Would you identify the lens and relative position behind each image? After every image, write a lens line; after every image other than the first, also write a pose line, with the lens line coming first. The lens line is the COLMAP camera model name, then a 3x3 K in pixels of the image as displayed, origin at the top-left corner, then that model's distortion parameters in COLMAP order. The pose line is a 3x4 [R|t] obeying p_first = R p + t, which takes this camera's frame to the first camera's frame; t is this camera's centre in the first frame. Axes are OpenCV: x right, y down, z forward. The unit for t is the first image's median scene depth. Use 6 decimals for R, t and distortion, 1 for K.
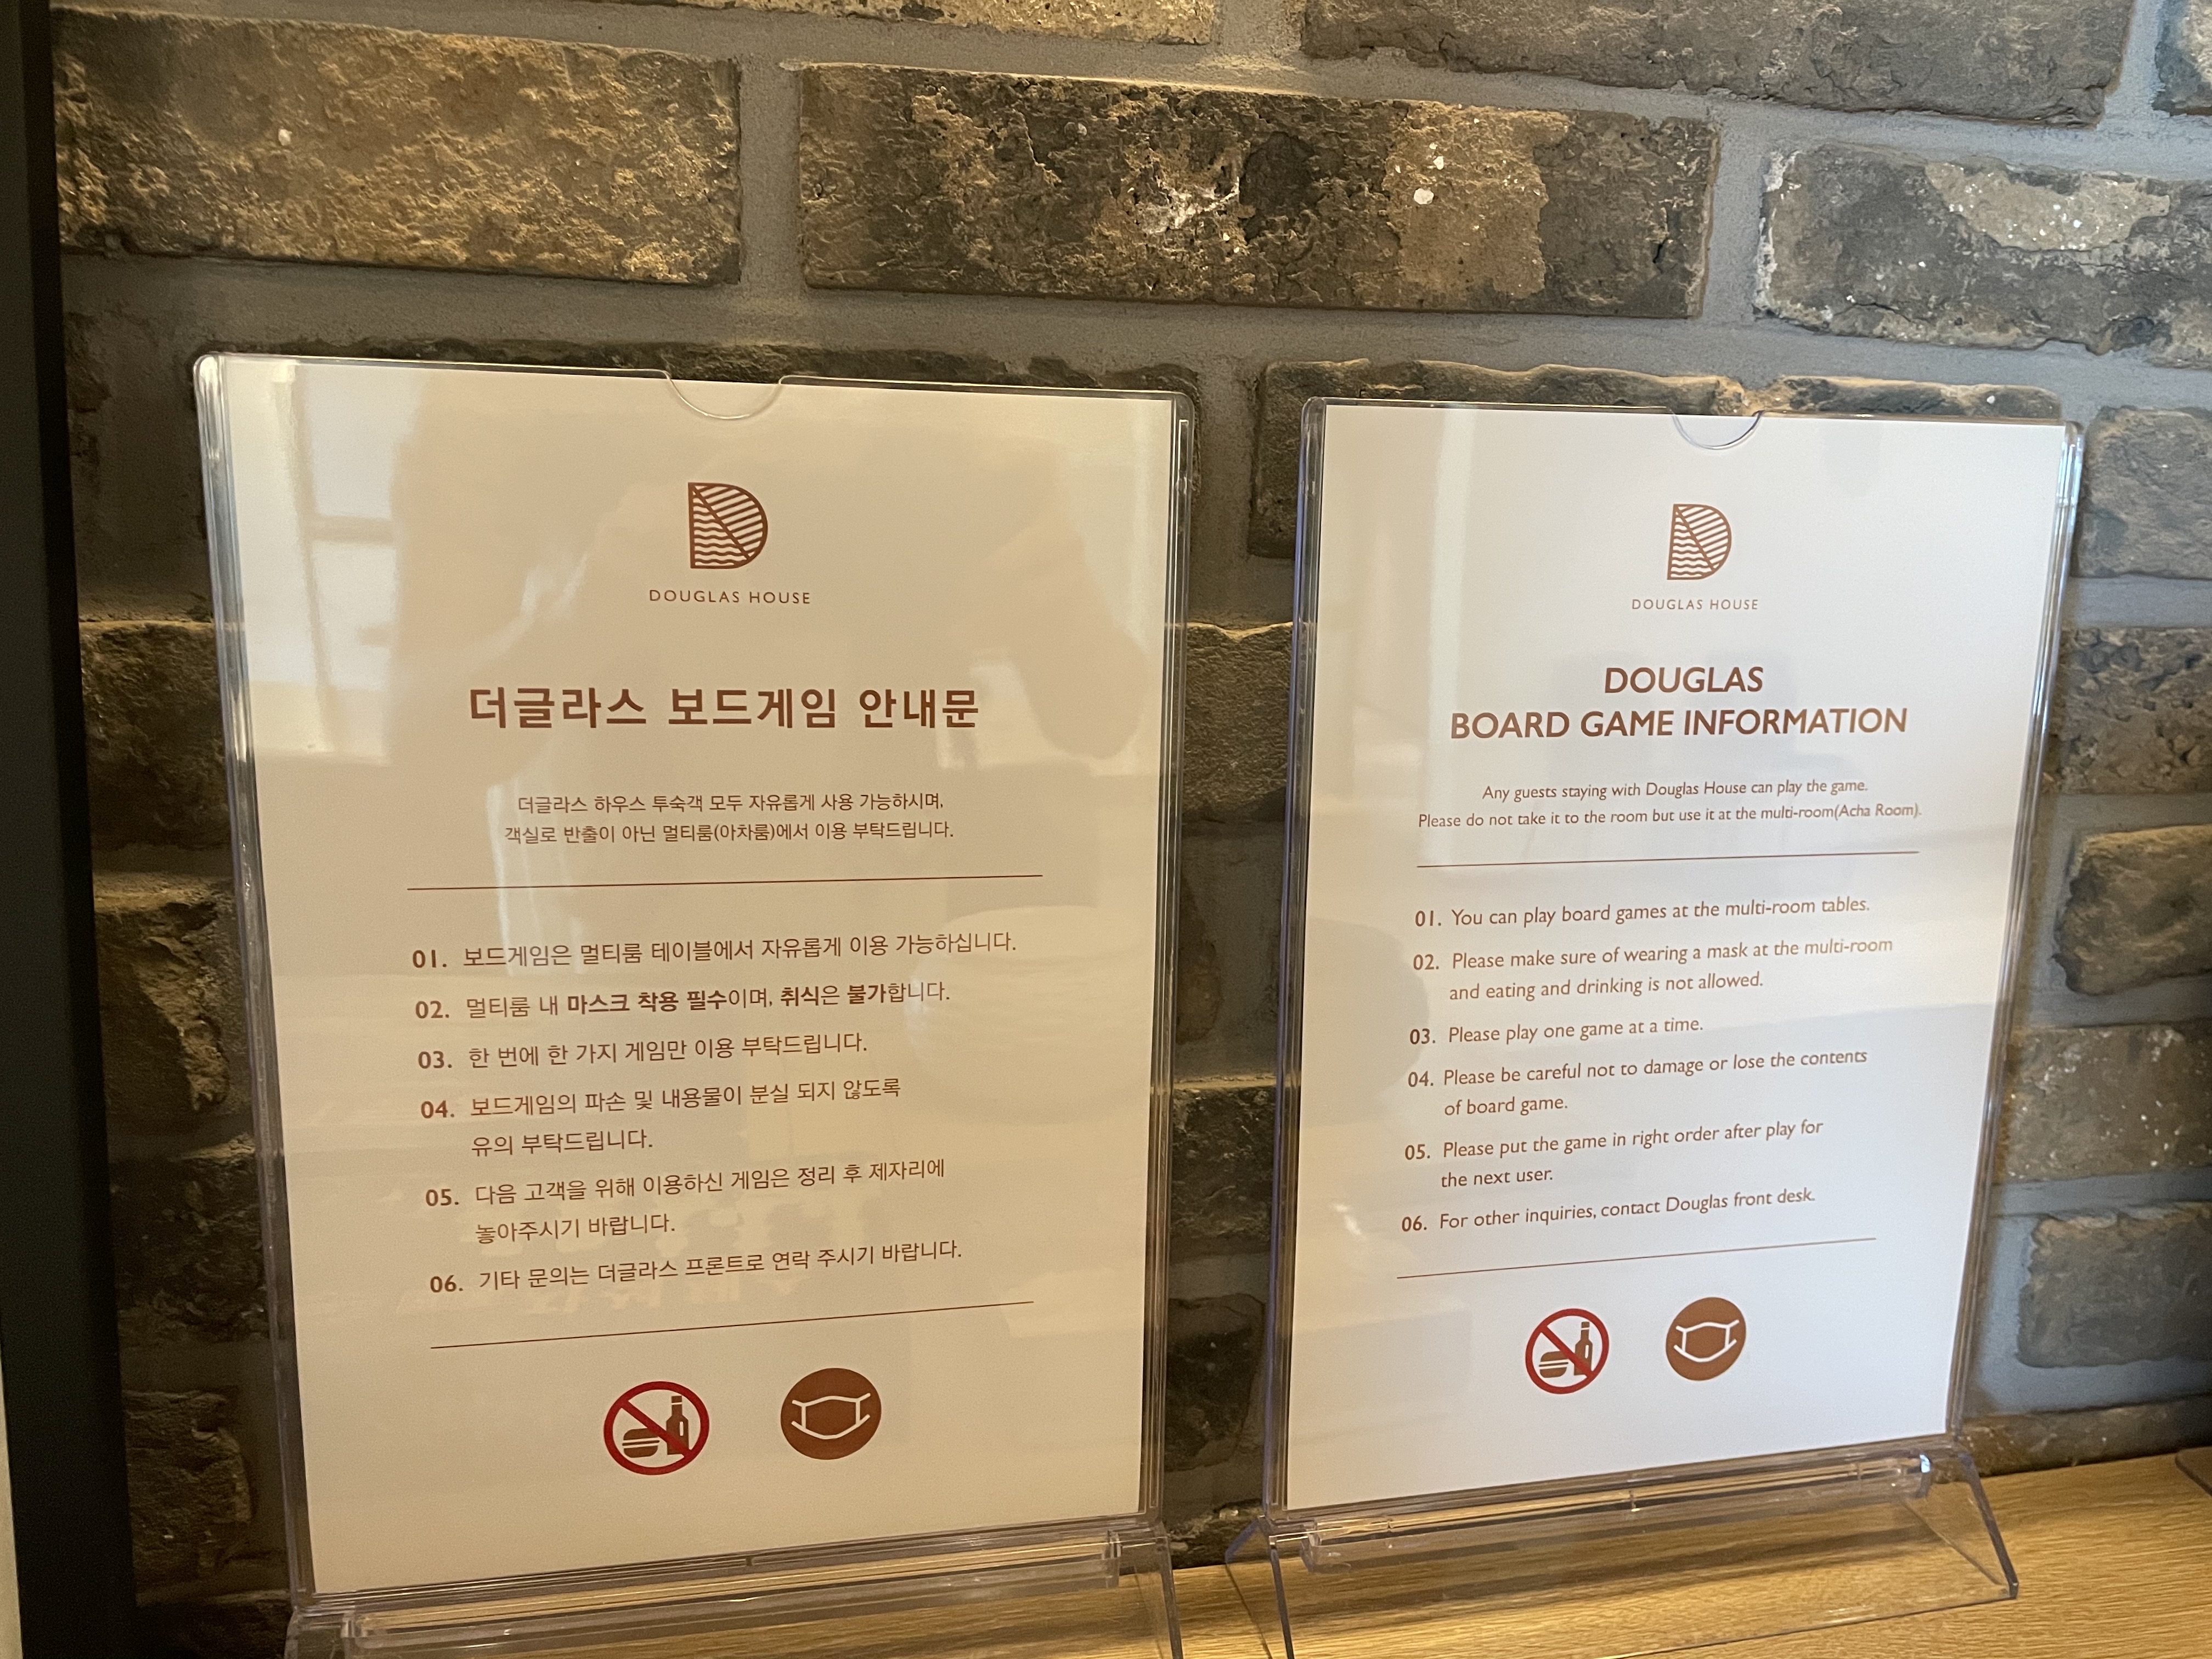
lens RADIAL K [[1696.5, 0, 1117.1], [0, 1696.5, 824.4], [0, 0, 1]] dist [0.094953, -0.147174]
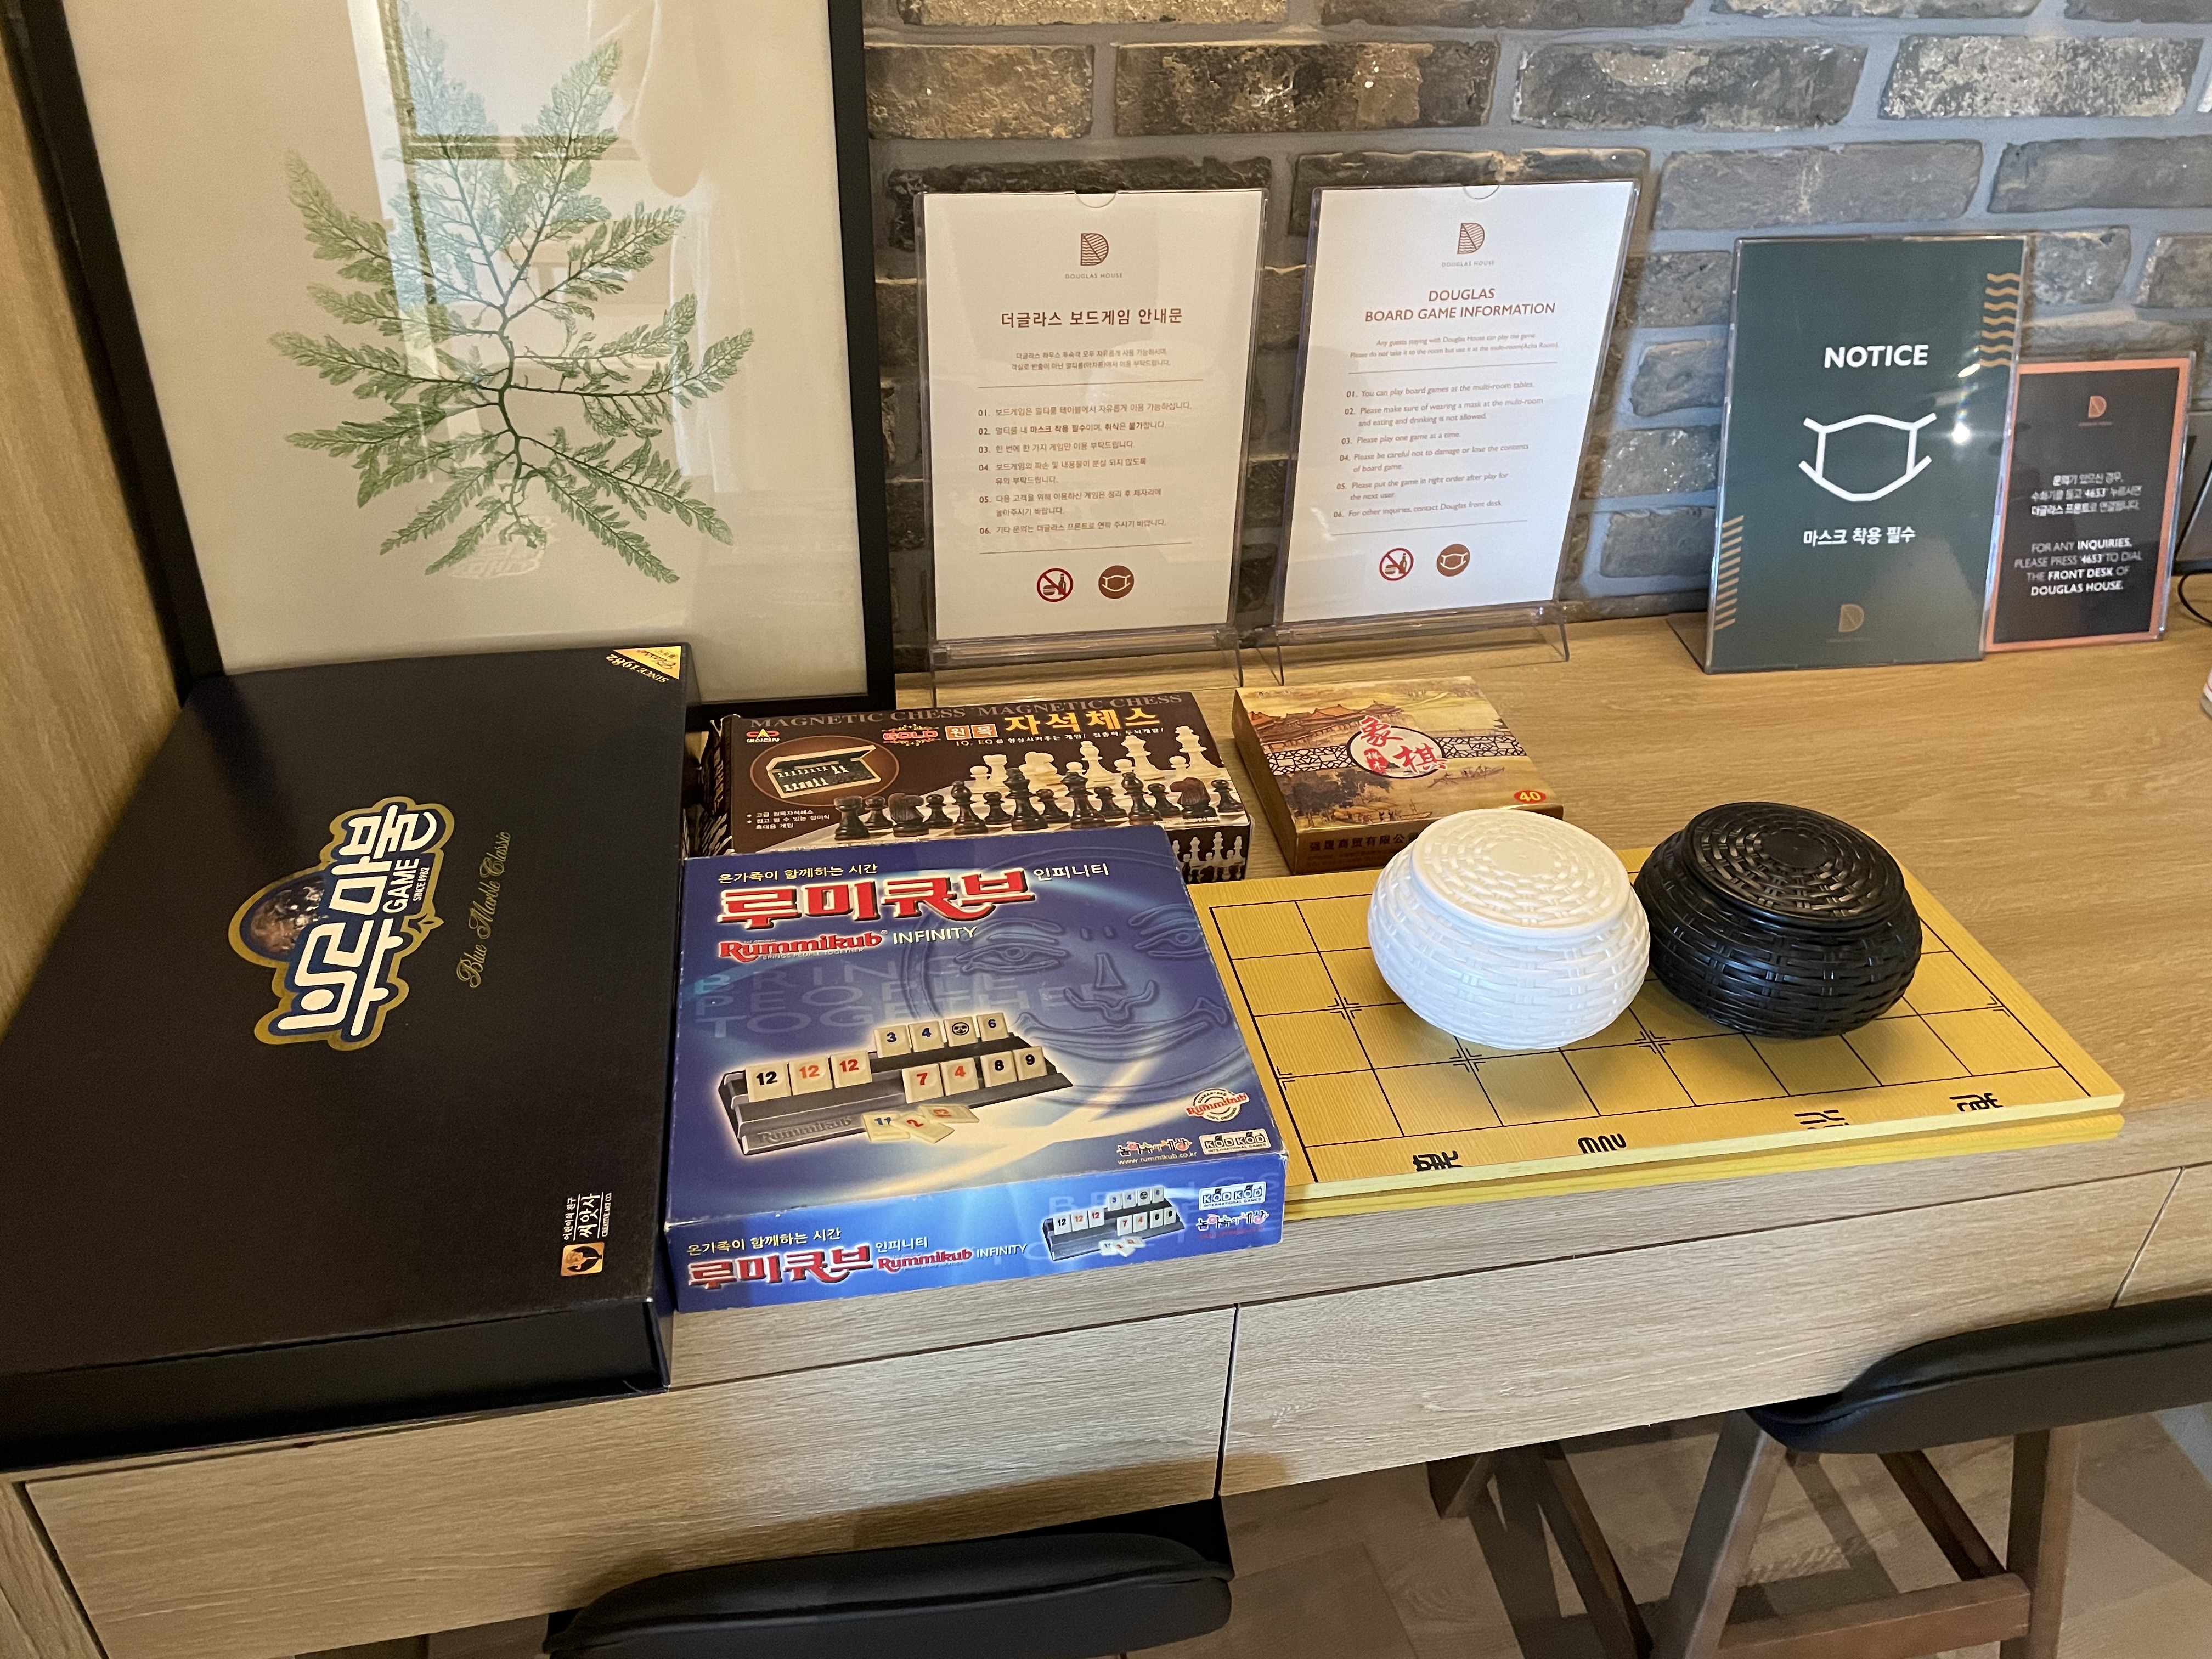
lens RADIAL K [[1696.5, 0, 1117.1], [0, 1696.5, 824.4], [0, 0, 1]] dist [0.094953, -0.147174]
pose [[0.999944, 0.009269, 0.005194, -0.172437], [-0.010558, 0.921643, 0.387895, -0.334834], [-0.001191, -0.387928, 0.921689, -1.579788]]
